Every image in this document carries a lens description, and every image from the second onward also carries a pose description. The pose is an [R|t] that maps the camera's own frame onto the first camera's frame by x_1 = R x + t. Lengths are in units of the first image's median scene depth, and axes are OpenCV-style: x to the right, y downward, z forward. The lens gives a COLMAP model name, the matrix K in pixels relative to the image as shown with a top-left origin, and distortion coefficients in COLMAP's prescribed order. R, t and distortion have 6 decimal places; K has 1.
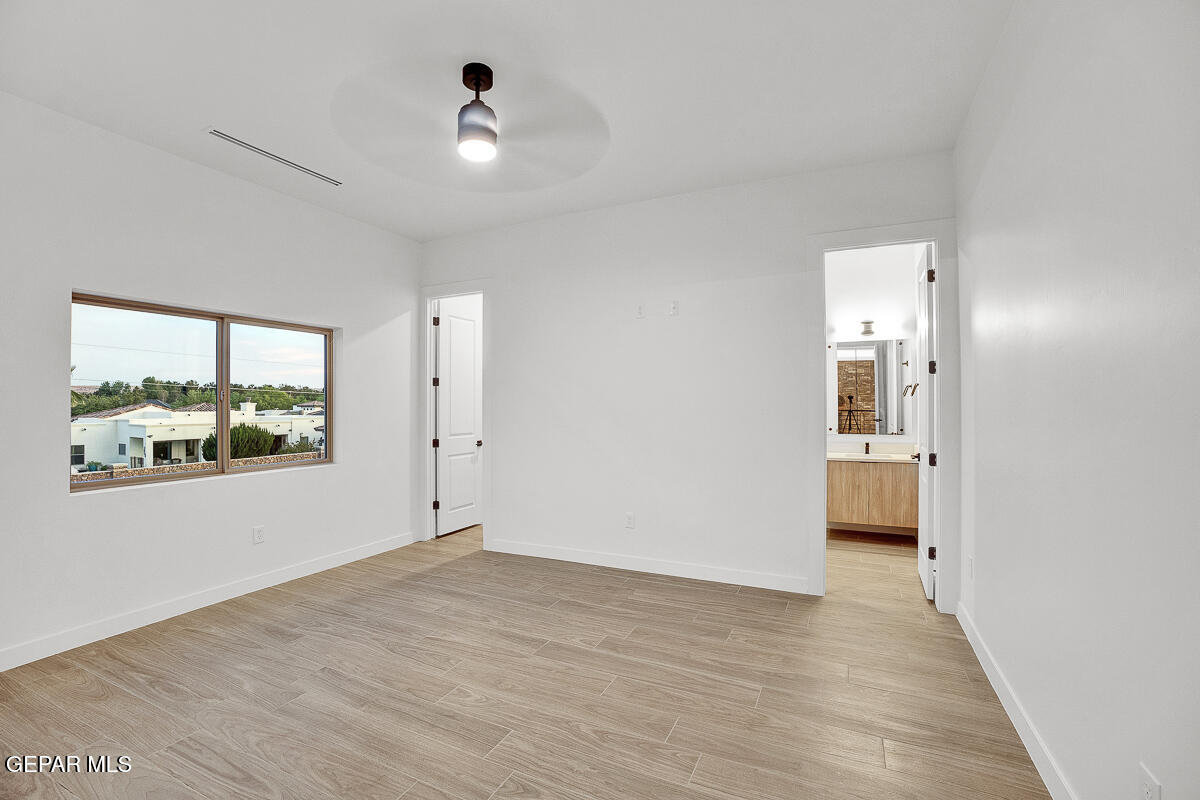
lens RADIAL K [[520.3, 0, 589.0], [0, 520.3, 416.1], [0, 0, 1]] dist [-0.038925, 0.016133]
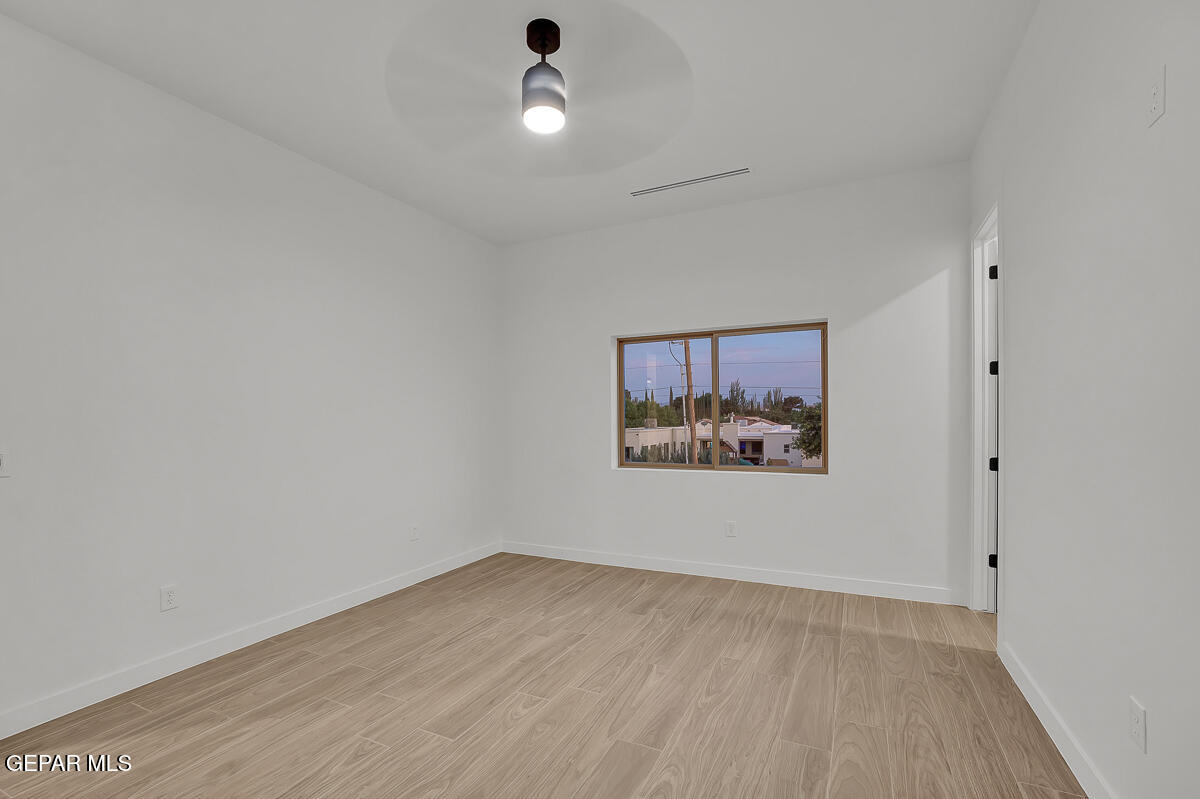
lens RADIAL K [[520.3, 0, 589.0], [0, 520.3, 415.6], [0, 0, 1]] dist [-0.038925, 0.016133]
pose [[0.004116, -0.011513, -0.999925, 0.544301], [-0.008488, 0.999897, -0.011547, 0.009192], [0.999956, 0.008535, 0.004017, 0.829206]]
